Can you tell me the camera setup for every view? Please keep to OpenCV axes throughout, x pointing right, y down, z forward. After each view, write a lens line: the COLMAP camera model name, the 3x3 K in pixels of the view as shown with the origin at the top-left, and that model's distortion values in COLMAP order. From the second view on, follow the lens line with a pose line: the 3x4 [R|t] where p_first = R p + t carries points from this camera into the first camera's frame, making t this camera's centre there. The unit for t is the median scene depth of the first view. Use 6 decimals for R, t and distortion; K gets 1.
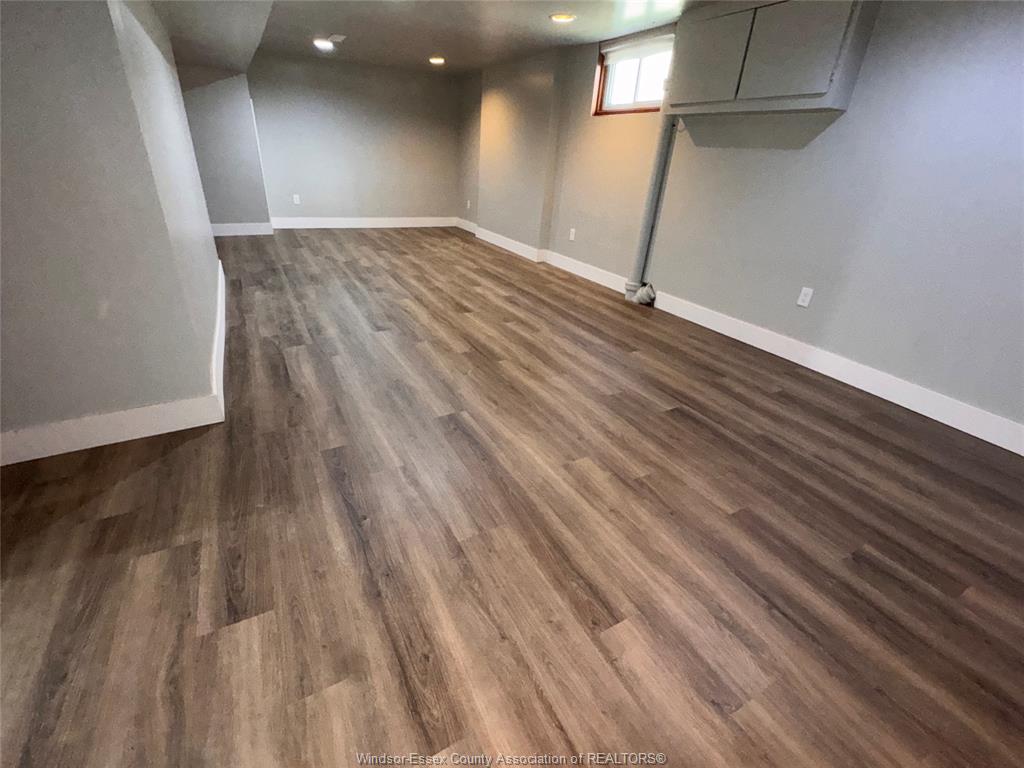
lens RADIAL K [[447.2, 0, 512.0], [0, 447.2, 384.0], [0, 0, 1]] dist [-0.012334, -0.000032]
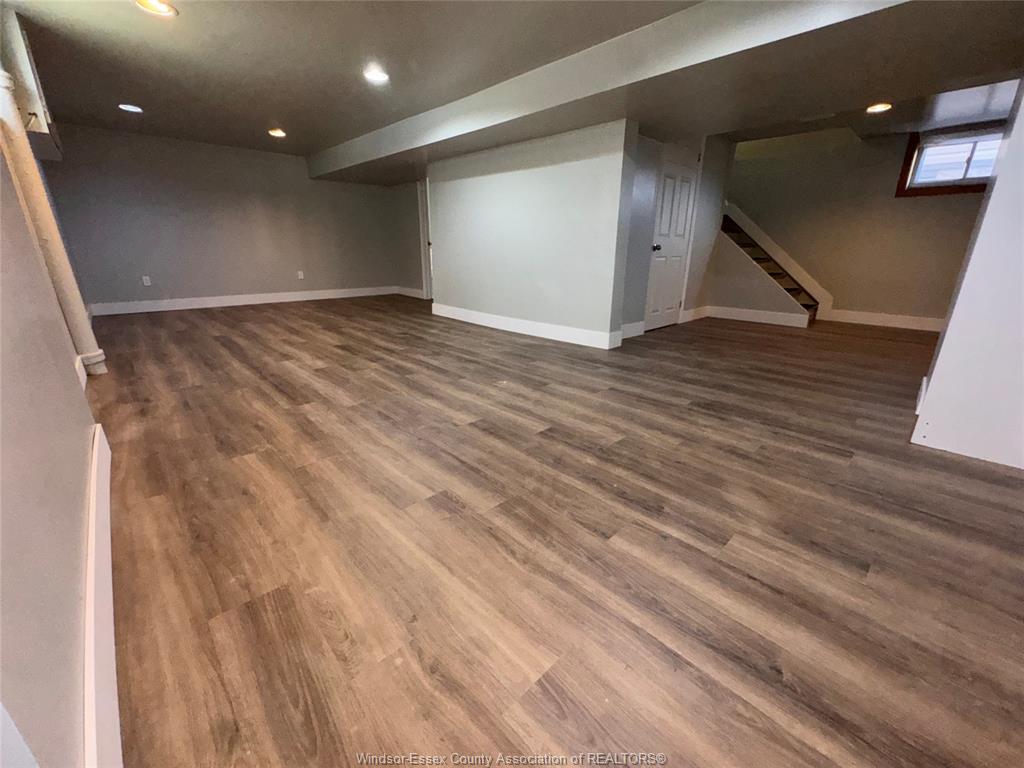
lens RADIAL K [[412.2, 0, 512.0], [0, 412.2, 384.0], [0, 0, 1]] dist [-0.003072, 0.000049]
pose [[-0.965803, 0.013321, -0.258934, -0.261476], [-0.174451, 0.705425, 0.686981, -0.917873], [0.191810, 0.708660, -0.678977, 1.935804]]
